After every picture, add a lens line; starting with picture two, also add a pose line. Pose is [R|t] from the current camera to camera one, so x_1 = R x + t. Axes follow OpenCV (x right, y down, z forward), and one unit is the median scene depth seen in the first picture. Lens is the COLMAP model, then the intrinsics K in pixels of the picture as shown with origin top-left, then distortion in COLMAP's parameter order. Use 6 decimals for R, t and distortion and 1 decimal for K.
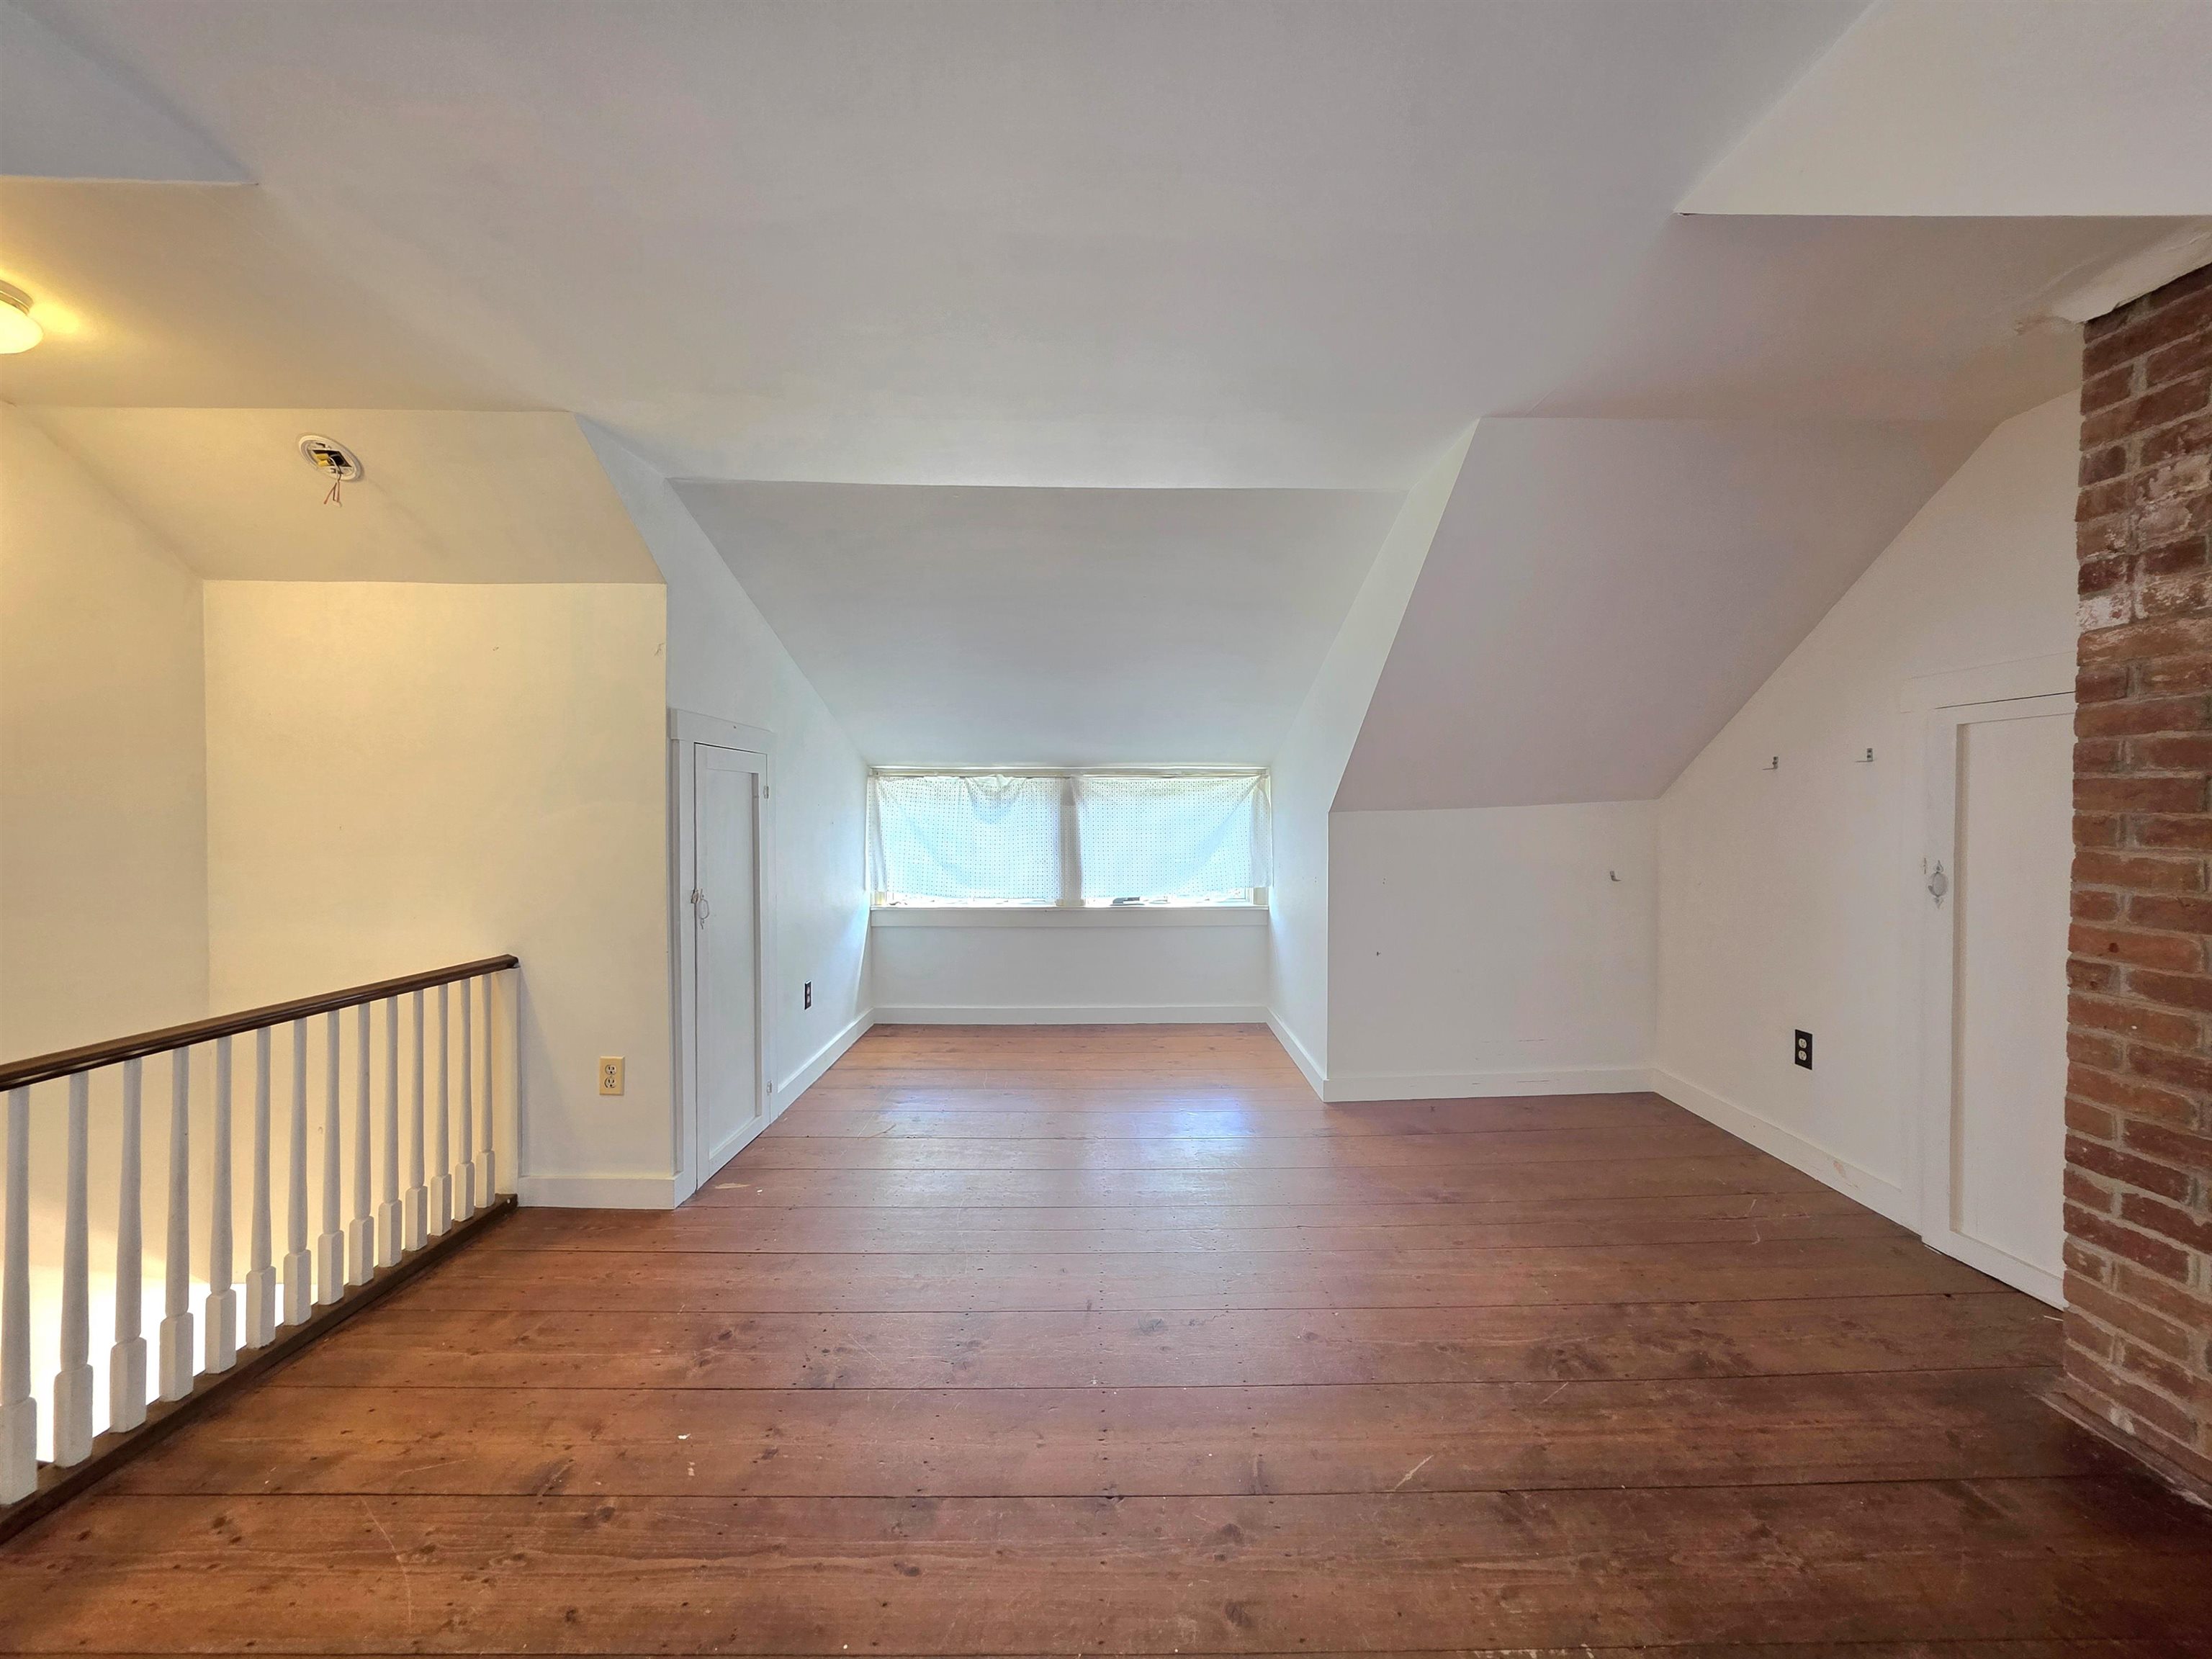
lens RADIAL K [[884.3, 0, 1114.5], [0, 884.3, 825.8], [0, 0, 1]] dist [0.002450, -0.000500]
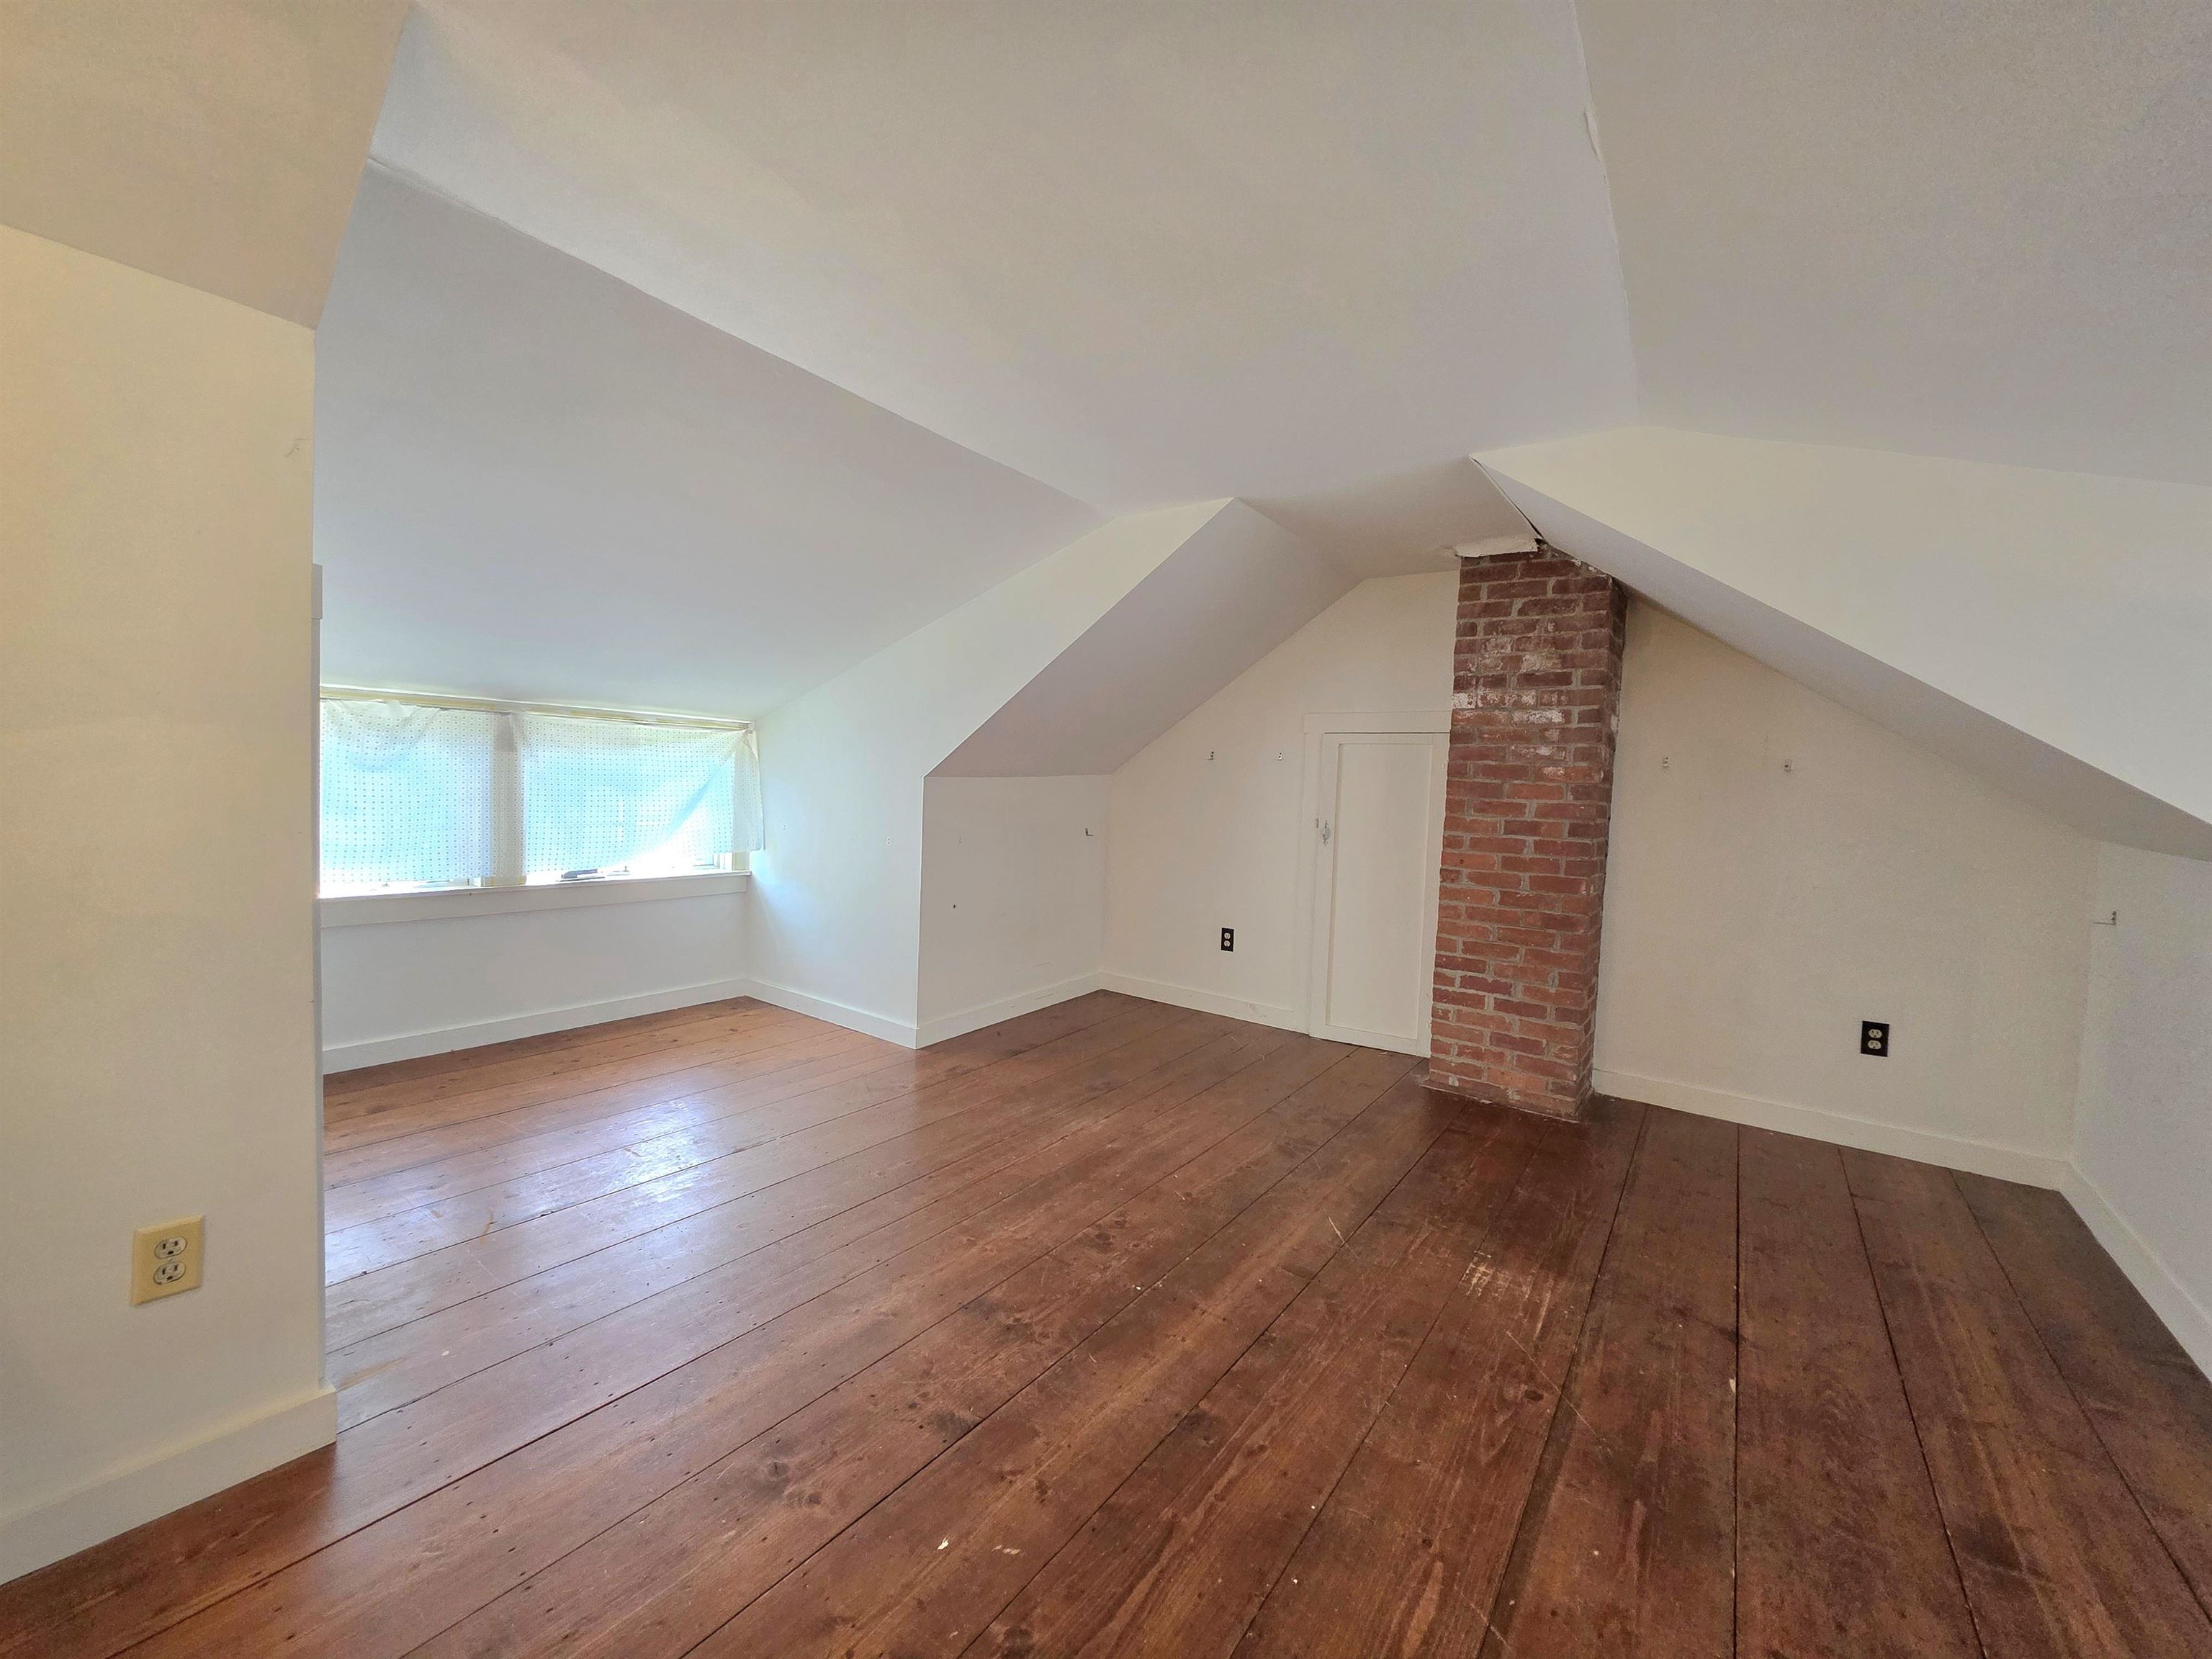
lens RADIAL K [[880.9, 0, 1113.7], [0, 880.9, 828.4], [0, 0, 1]] dist [0.002086, -0.000159]
pose [[0.591076, -0.015689, 0.806463, -0.866686], [-0.026186, 0.998911, 0.038626, -0.000266], [-0.806191, -0.043949, 0.590021, 0.357118]]
